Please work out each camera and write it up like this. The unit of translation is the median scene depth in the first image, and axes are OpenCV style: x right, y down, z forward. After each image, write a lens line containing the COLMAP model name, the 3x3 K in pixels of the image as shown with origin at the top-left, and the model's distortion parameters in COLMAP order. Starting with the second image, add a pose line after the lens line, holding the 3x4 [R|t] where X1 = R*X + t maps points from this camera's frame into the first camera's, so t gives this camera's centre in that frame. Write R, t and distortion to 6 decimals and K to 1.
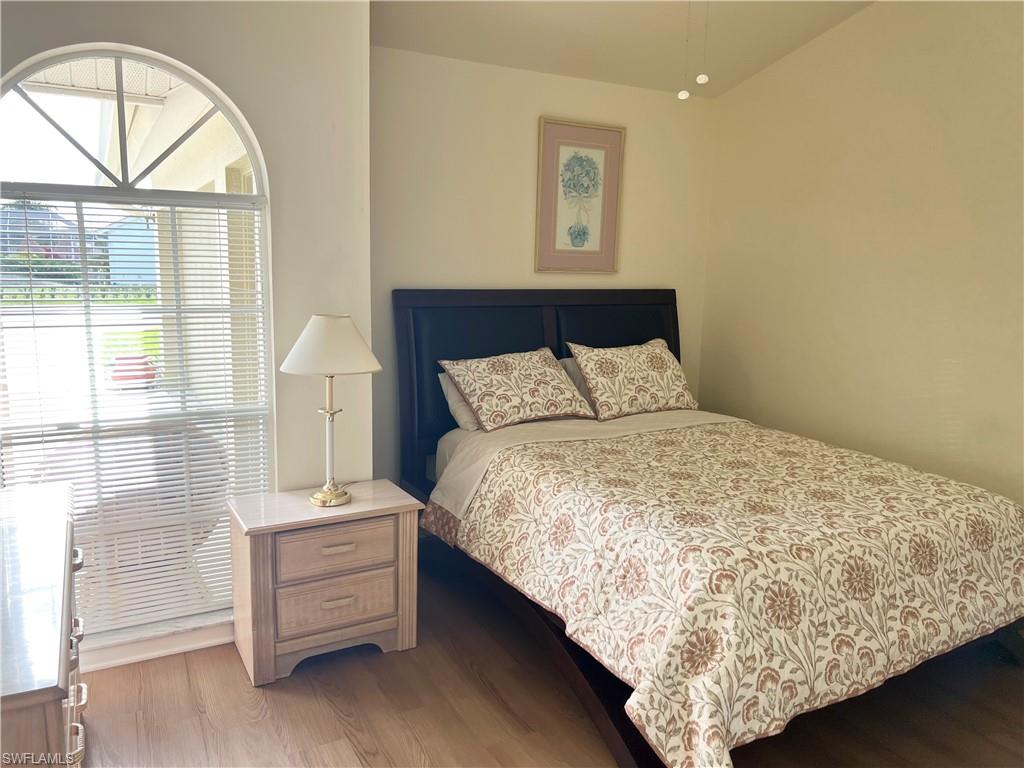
lens RADIAL K [[760.7, 0, 512.0], [0, 760.7, 384.0], [0, 0, 1]] dist [0.105531, -0.111836]
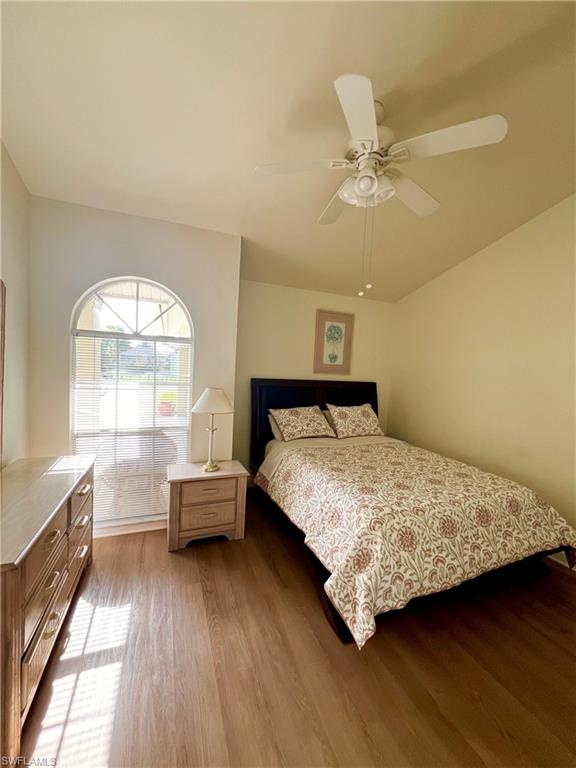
lens RADIAL K [[304.9, 0, 288.0], [0, 304.9, 384.0], [0, 0, 1]] dist [0.001864, 0.000161]
pose [[0.992416, 0.031661, -0.118777, 0.101952], [-0.045002, 0.992758, -0.111379, -0.008335], [0.114391, 0.115880, 0.986654, 0.113785]]
